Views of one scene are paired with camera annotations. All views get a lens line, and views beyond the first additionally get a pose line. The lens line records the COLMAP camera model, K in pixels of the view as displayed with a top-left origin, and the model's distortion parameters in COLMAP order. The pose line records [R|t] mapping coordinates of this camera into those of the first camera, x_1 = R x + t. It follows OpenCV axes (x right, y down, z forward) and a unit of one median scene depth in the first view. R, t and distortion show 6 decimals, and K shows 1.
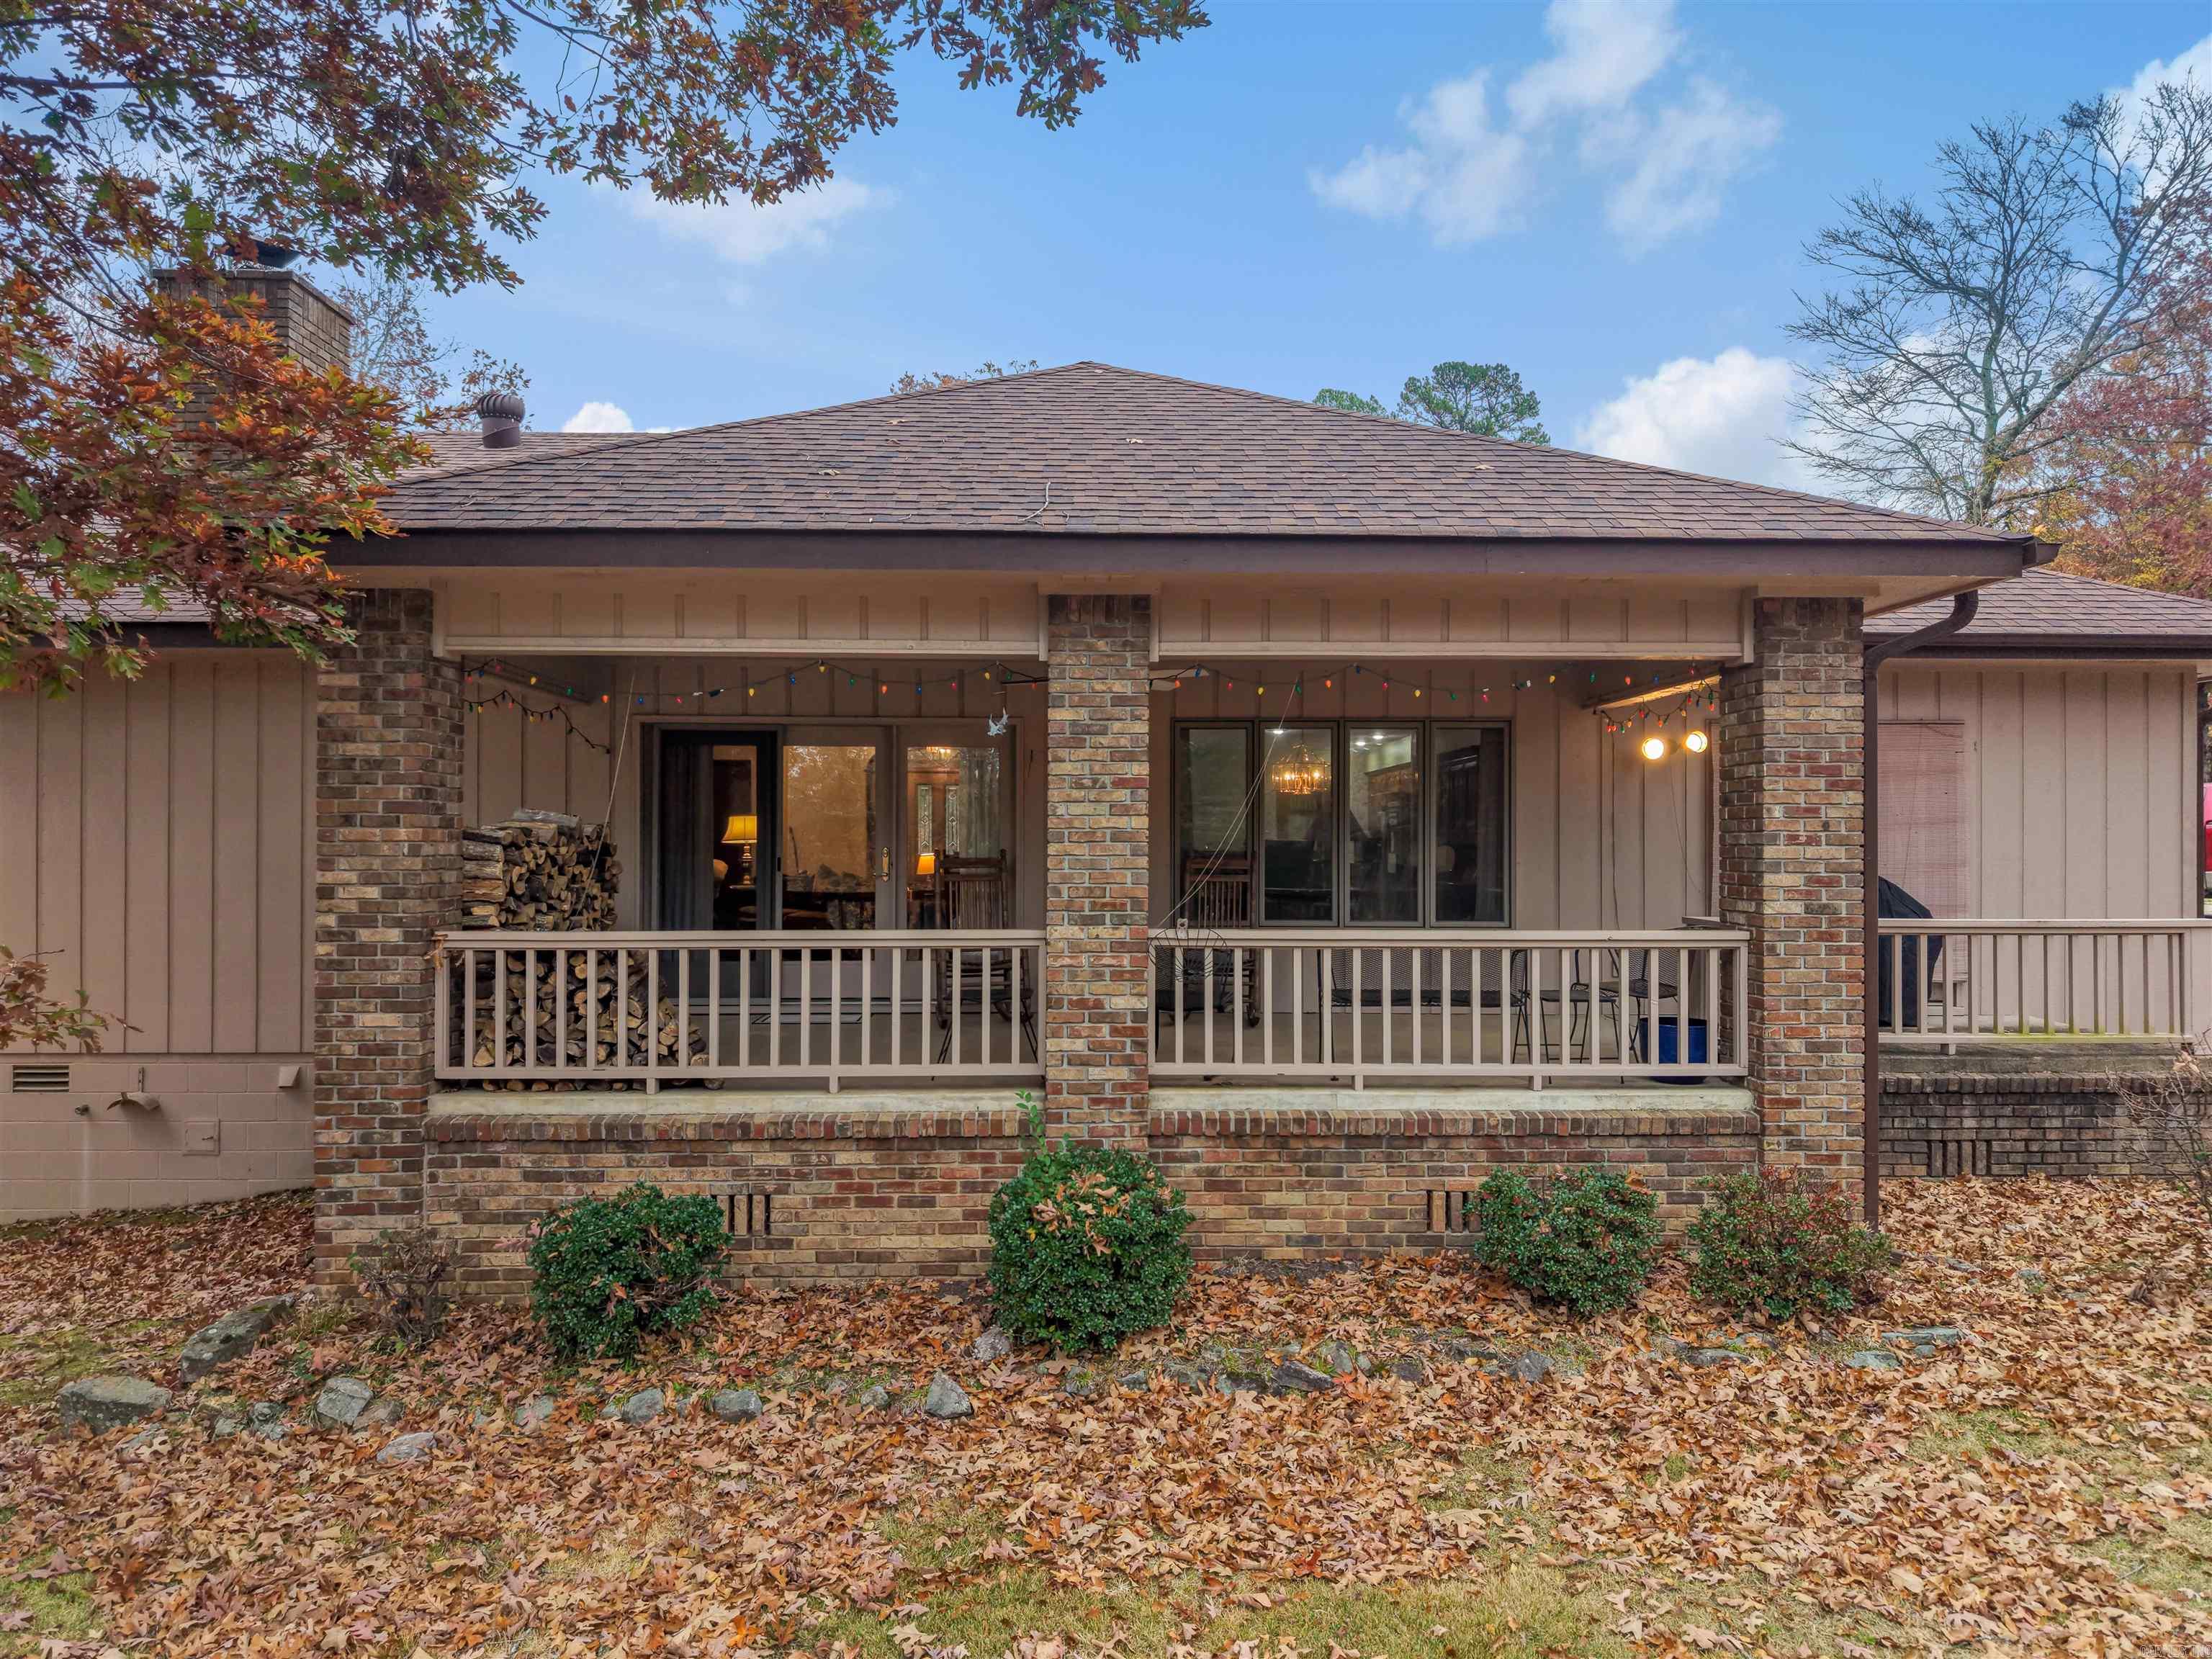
lens RADIAL K [[1607.8, 0, 1106.0], [0, 1607.8, 827.6], [0, 0, 1]] dist [0.037882, -0.004119]
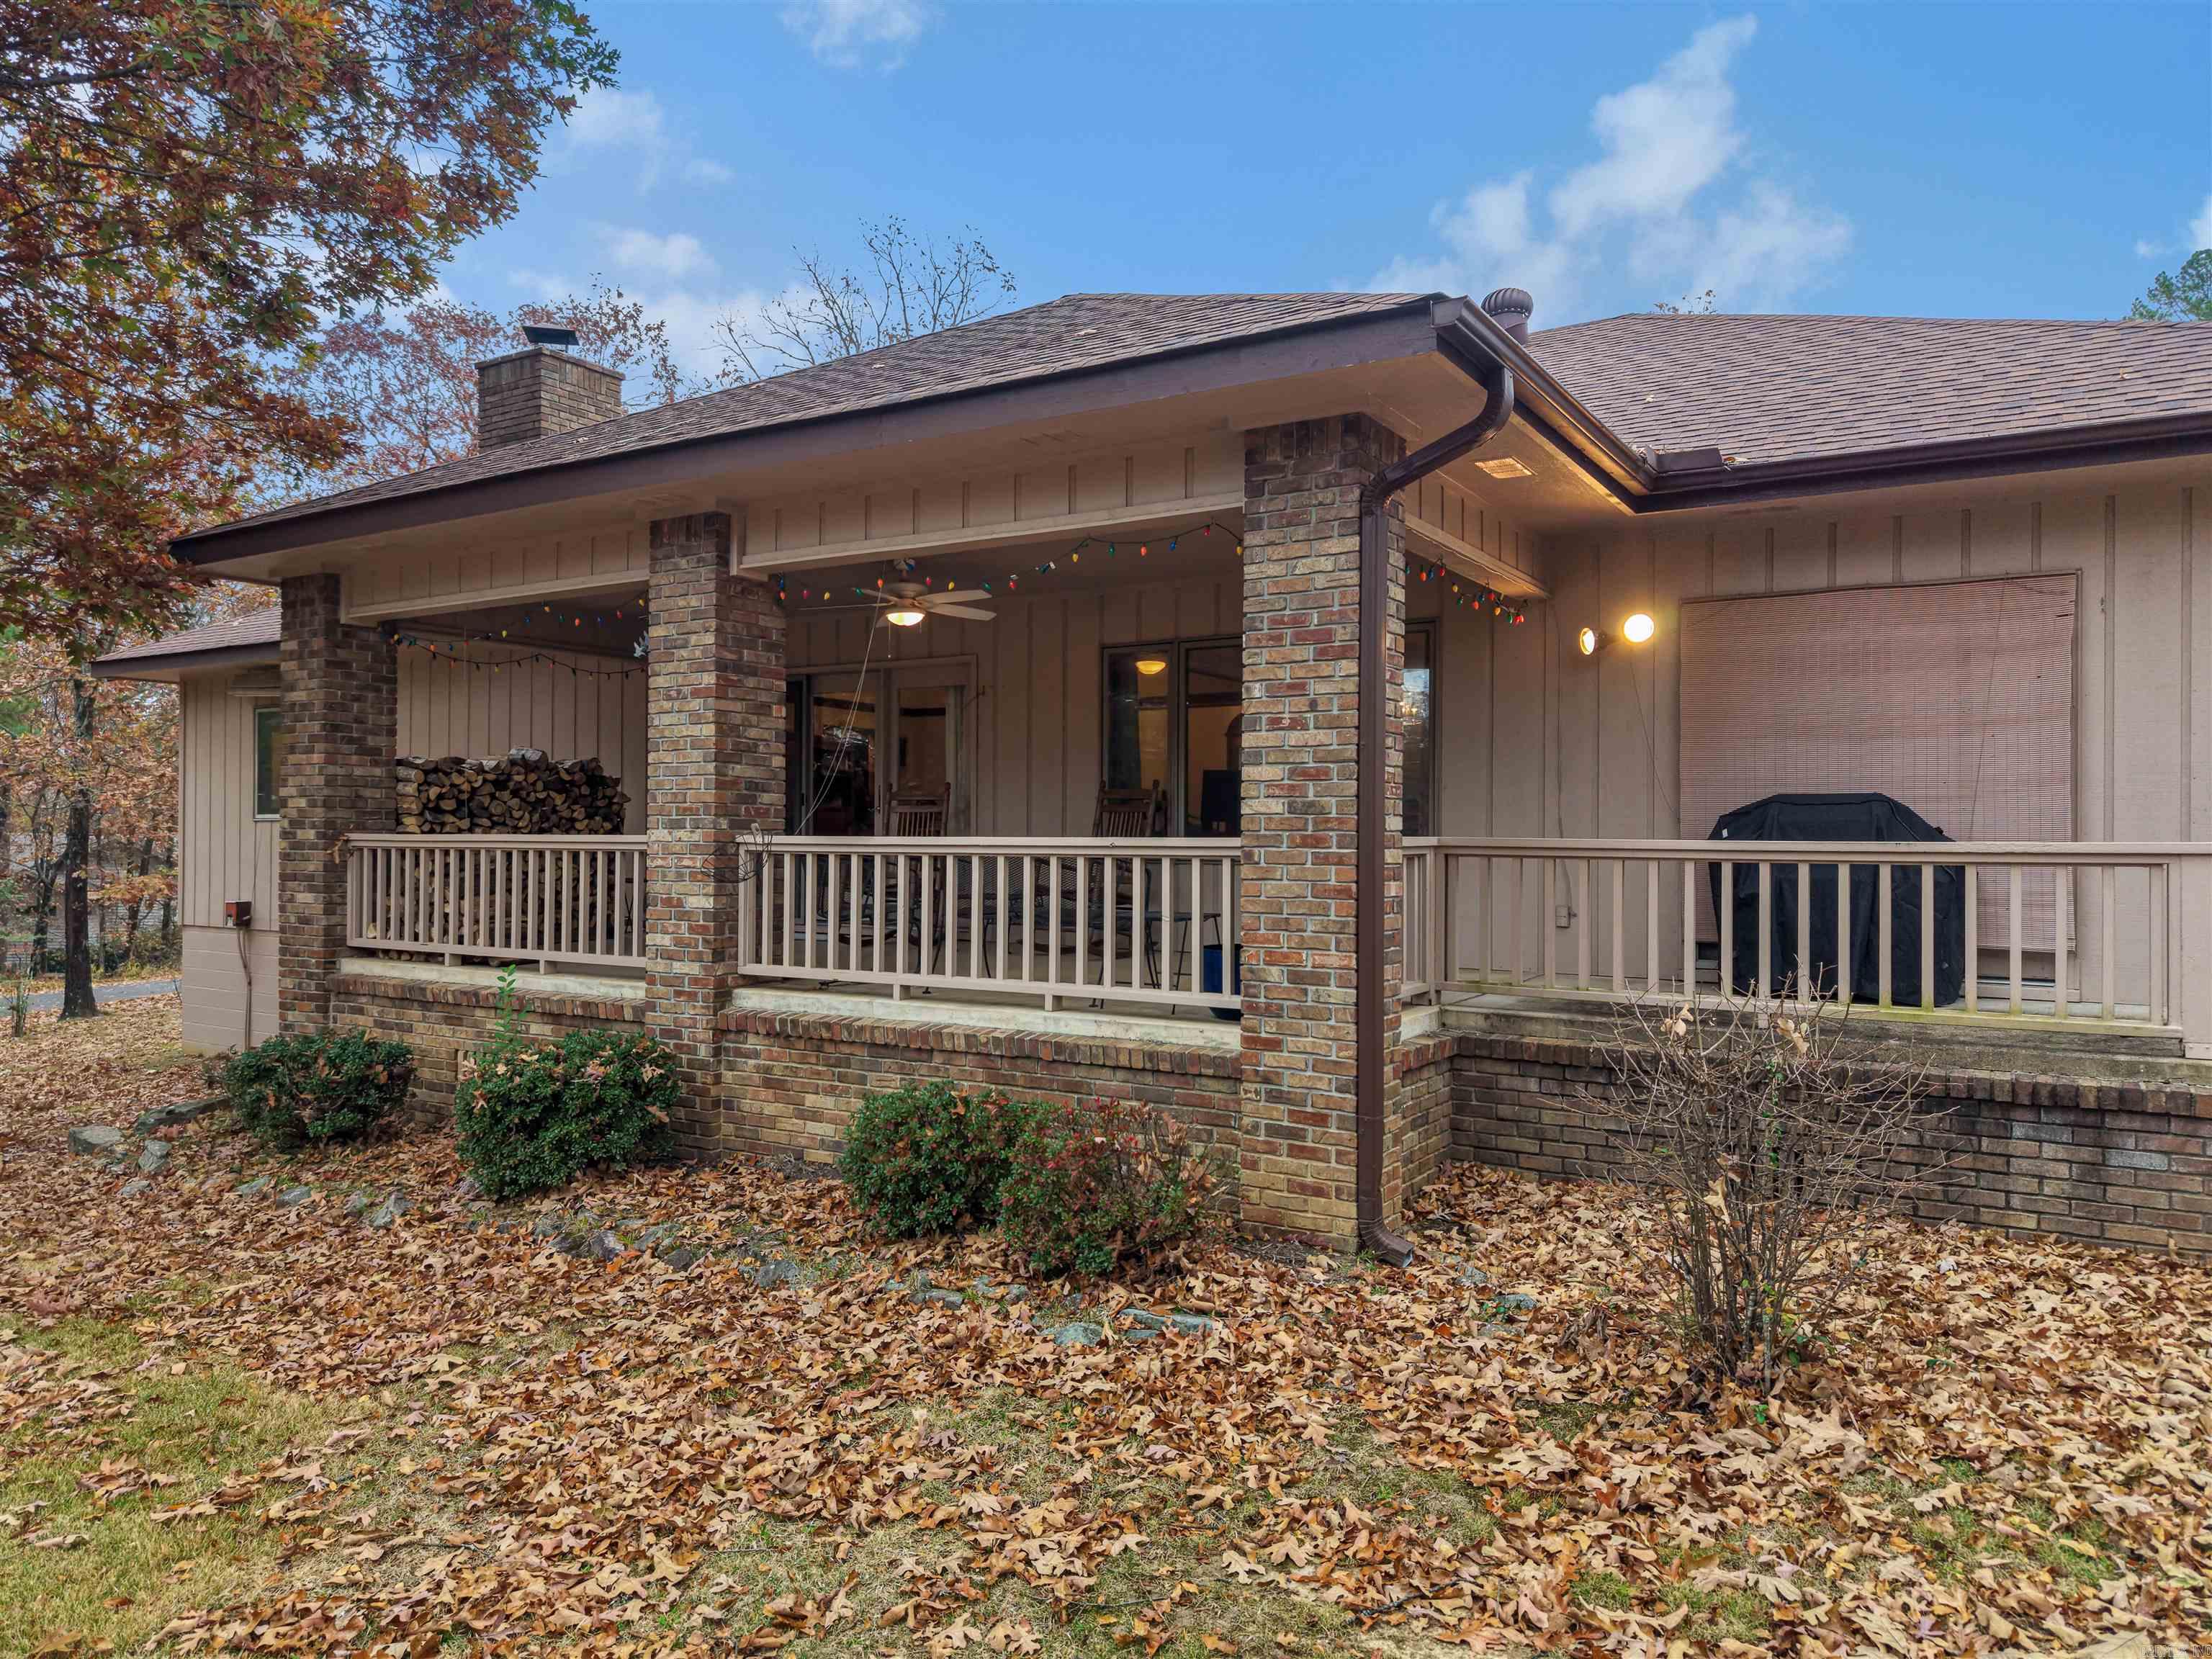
lens RADIAL K [[1493.2, 0, 1107.4], [0, 1493.2, 833.9], [0, 0, 1]] dist [-0.010530, -0.003556]
pose [[0.844301, 0.002178, -0.535865, 0.754704], [0.010785, 0.999720, 0.021056, 0.046319], [0.535761, -0.023557, 0.844041, 0.318000]]
